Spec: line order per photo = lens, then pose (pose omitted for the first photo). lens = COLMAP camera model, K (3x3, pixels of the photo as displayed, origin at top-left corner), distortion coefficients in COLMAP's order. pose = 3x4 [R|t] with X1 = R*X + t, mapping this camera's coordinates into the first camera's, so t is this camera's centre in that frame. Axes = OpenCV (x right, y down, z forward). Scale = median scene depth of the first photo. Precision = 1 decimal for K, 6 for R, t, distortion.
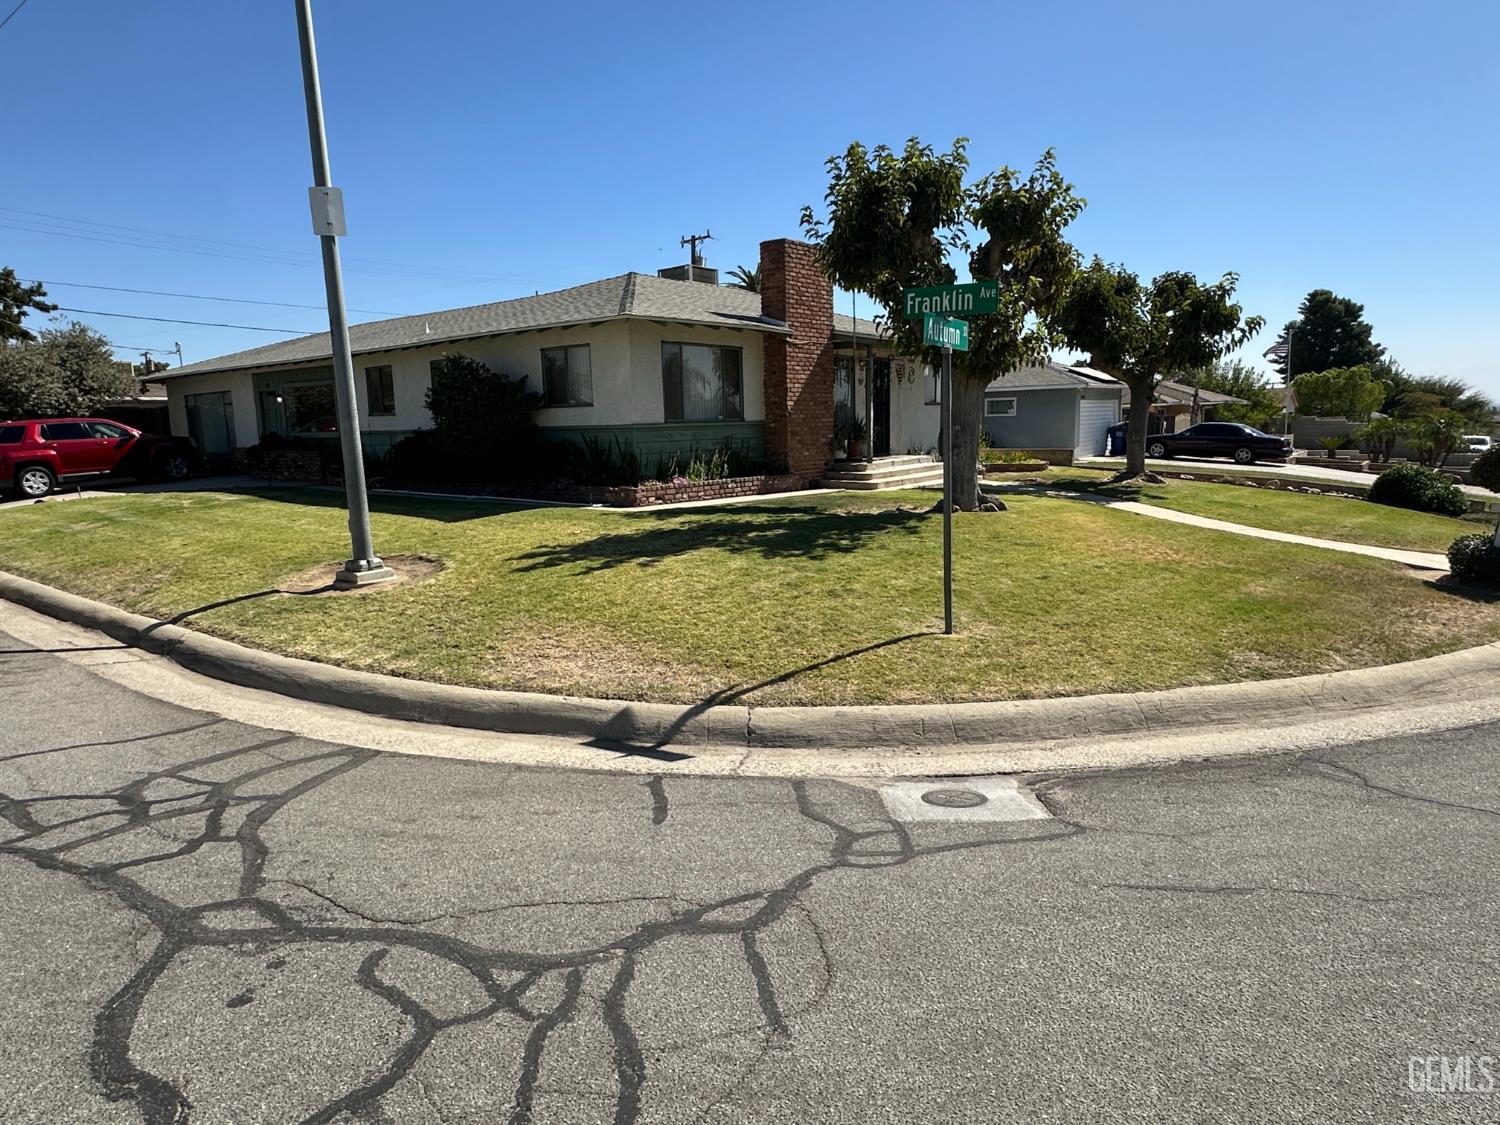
lens RADIAL K [[926.5, 0, 749.7], [0, 926.5, 568.2], [0, 0, 1]] dist [-0.015931, 0.009238]
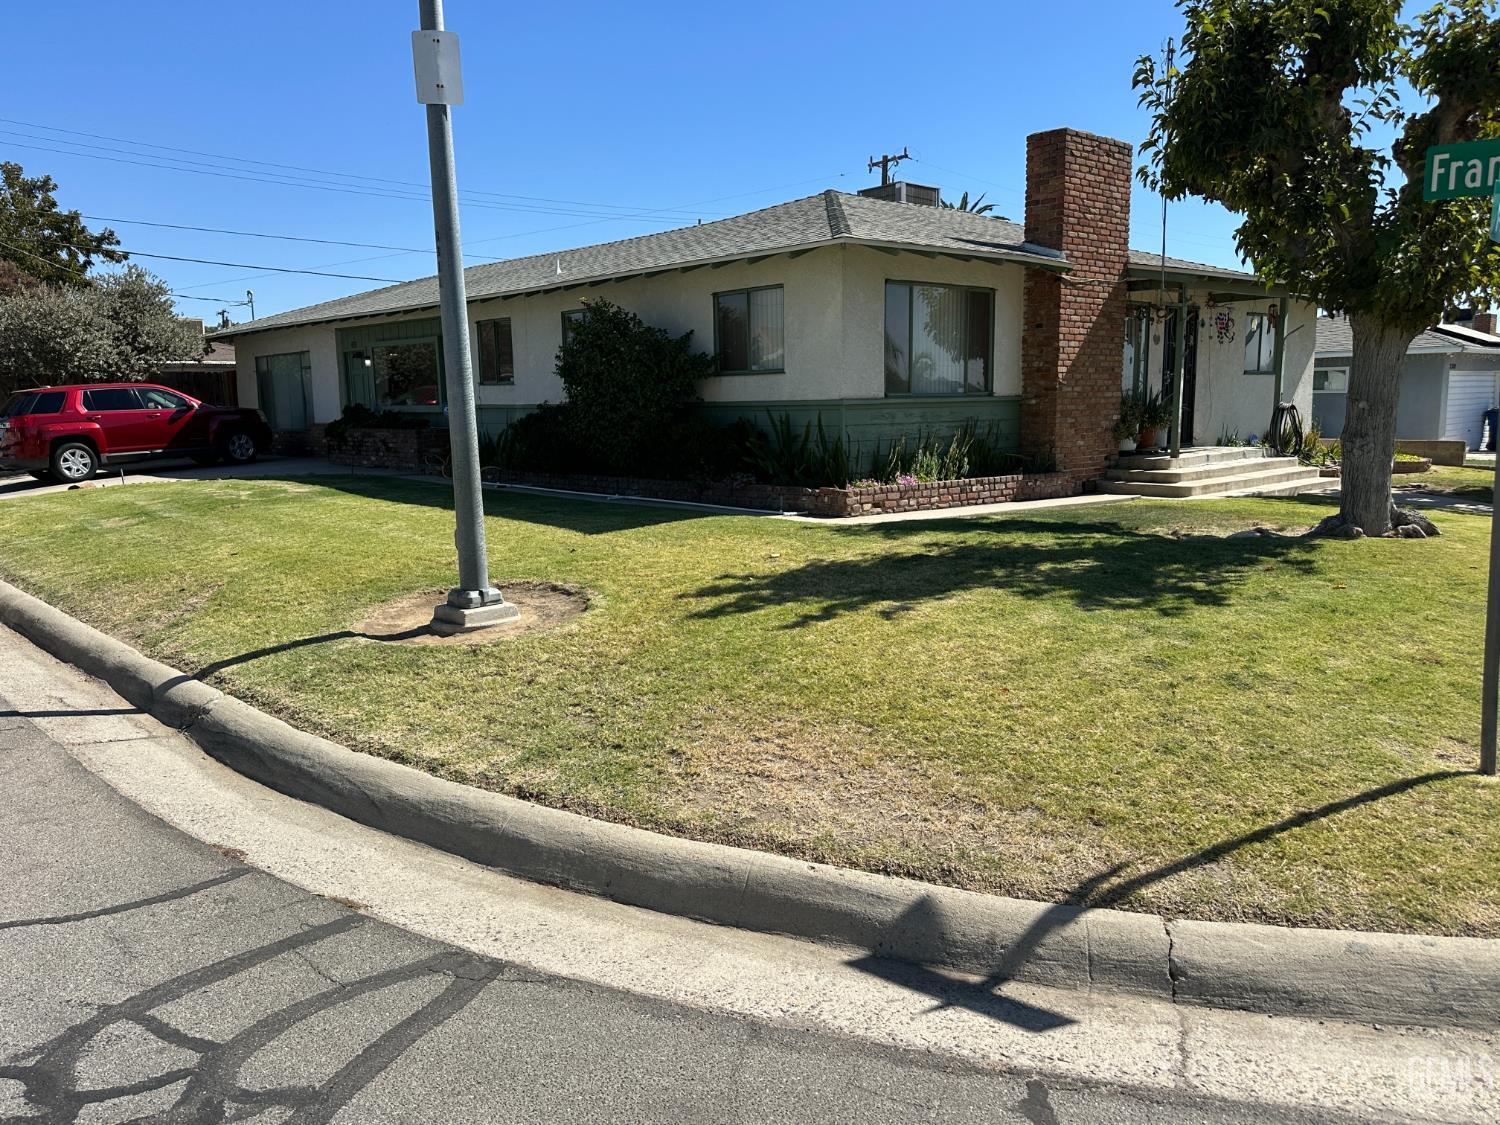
lens RADIAL K [[1186.7, 0, 756.7], [0, 1186.7, 577.2], [0, 0, 1]] dist [0.079554, -0.105093]
pose [[0.987667, 0.031864, -0.153293, -0.074759], [-0.033248, 0.999426, -0.006473, -0.018648], [0.152998, 0.011490, 0.988160, 0.158679]]
